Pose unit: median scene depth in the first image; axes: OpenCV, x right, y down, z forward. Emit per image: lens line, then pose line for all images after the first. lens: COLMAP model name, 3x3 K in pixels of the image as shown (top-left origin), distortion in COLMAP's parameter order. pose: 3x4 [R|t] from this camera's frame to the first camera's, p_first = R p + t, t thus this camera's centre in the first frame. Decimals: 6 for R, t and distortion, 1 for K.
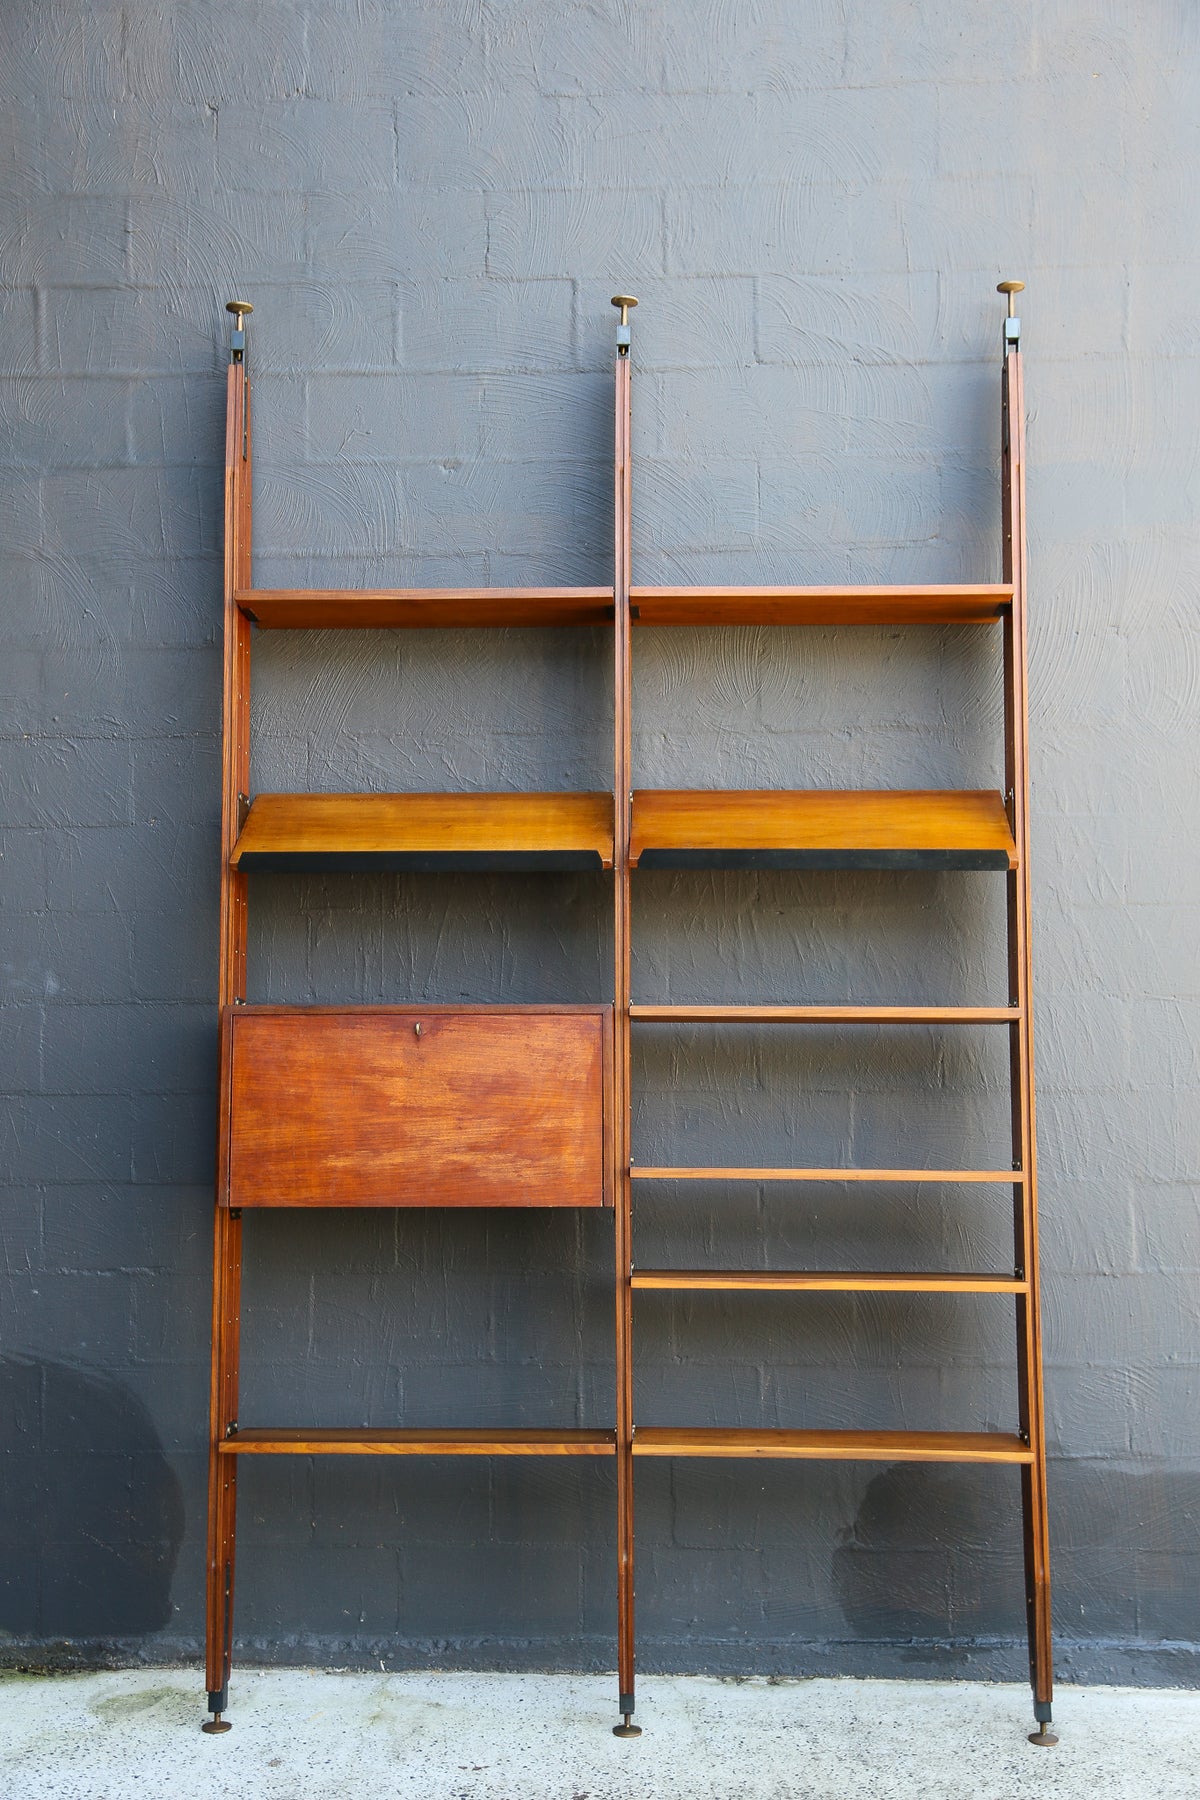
lens RADIAL K [[2127.0, 0, 600.0], [0, 2127.0, 900.0], [0, 0, 1]] dist [0.076683, 0.036710]
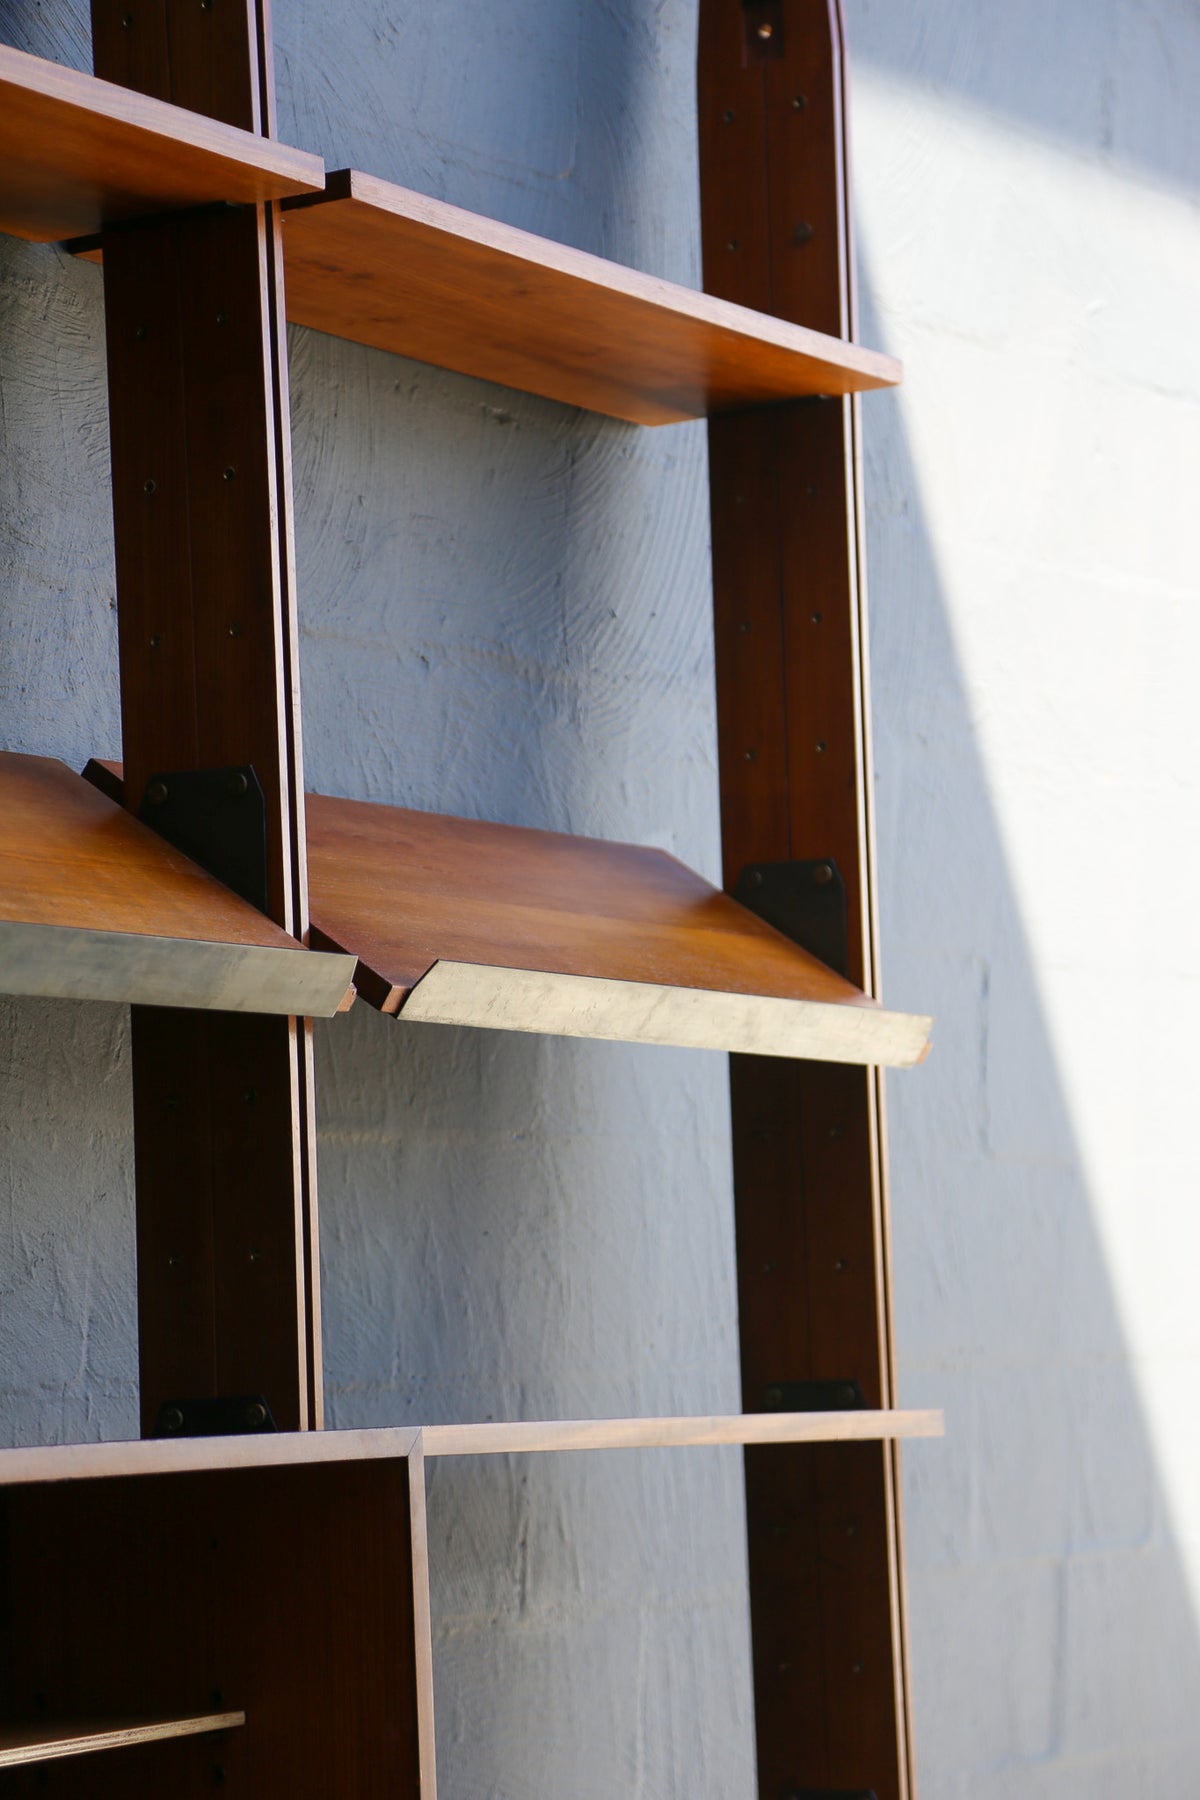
lens RADIAL K [[4898.0, 0, 600.0], [0, 4898.0, 900.0], [0, 0, 1]] dist [0.621524, 0.417844]
pose [[0.489097, 0.066393, 0.869699, -0.612222], [-0.057552, 0.997382, -0.043775, -0.000875], [-0.870329, -0.028643, 0.491638, 0.554073]]
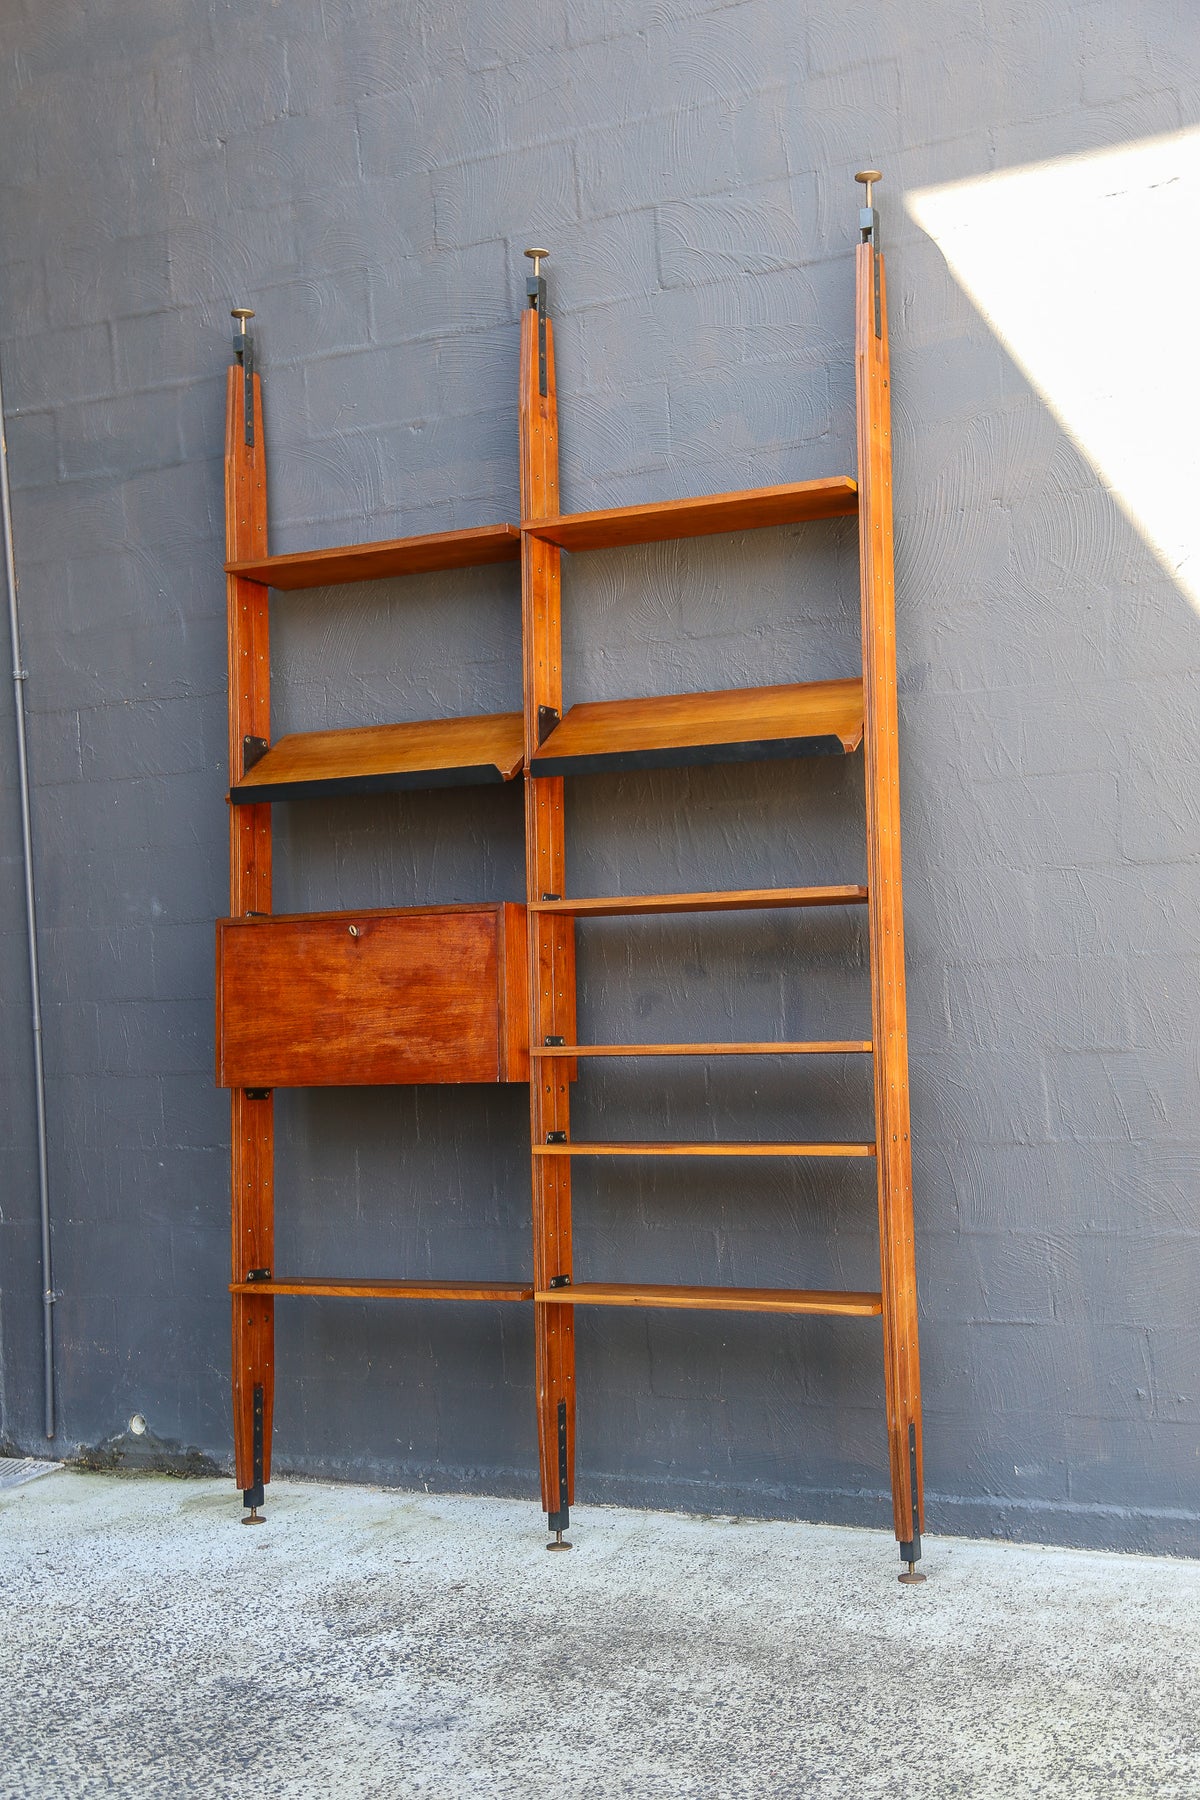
lens RADIAL K [[2264.1, 0, 595.7], [0, 2264.1, 901.8], [0, 0, 1]] dist [0.111074, -0.007388]
pose [[0.910091, -0.049623, -0.411427, 0.498045], [0.063846, 0.997741, 0.020889, 0.025536], [0.409462, -0.045278, 0.911203, -0.055415]]
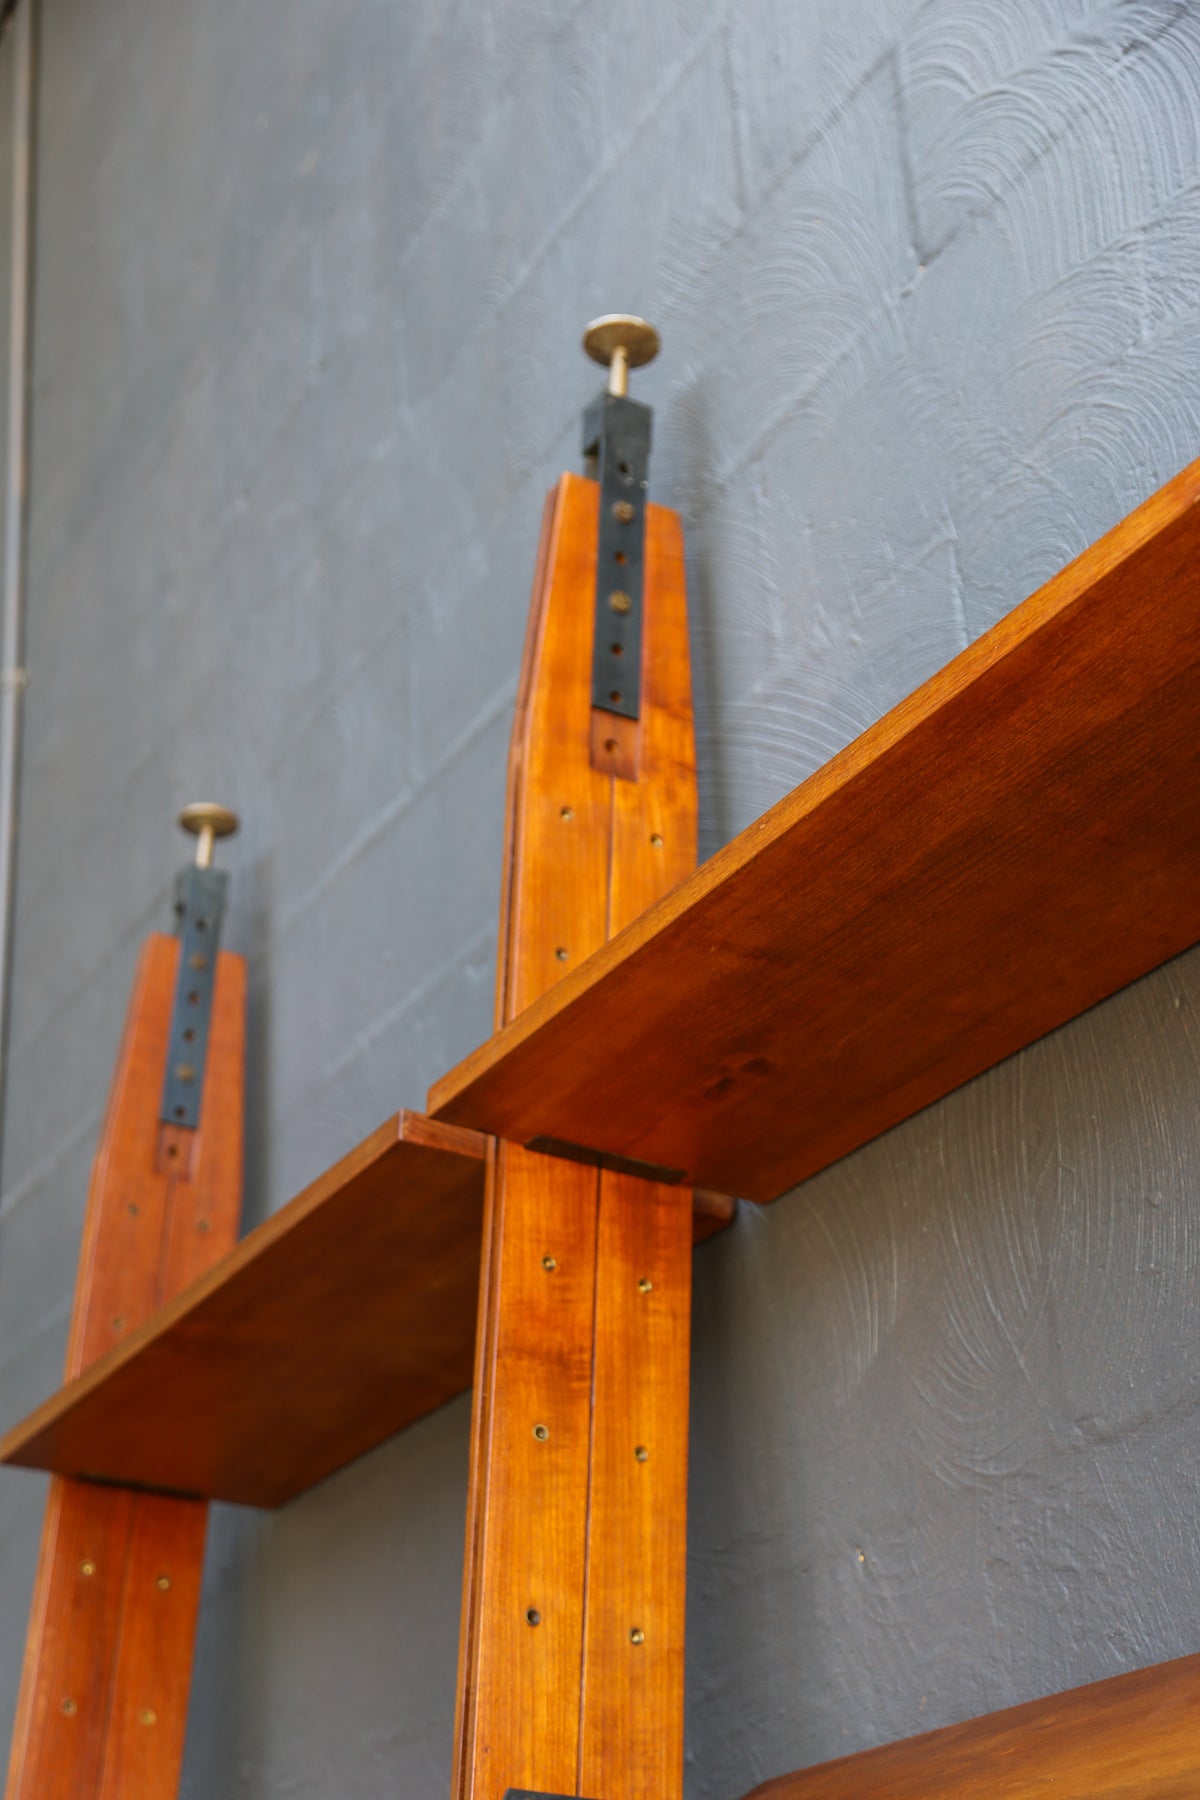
lens RADIAL K [[2802.5, 0, 597.4], [0, 2802.5, 923.0], [0, 0, 1]] dist [0.186407, -0.010203]
pose [[0.522000, -0.391847, -0.757609, 0.322497], [0.062912, 0.903496, -0.423955, 0.001928], [0.850622, 0.173642, 0.496277, 0.784132]]
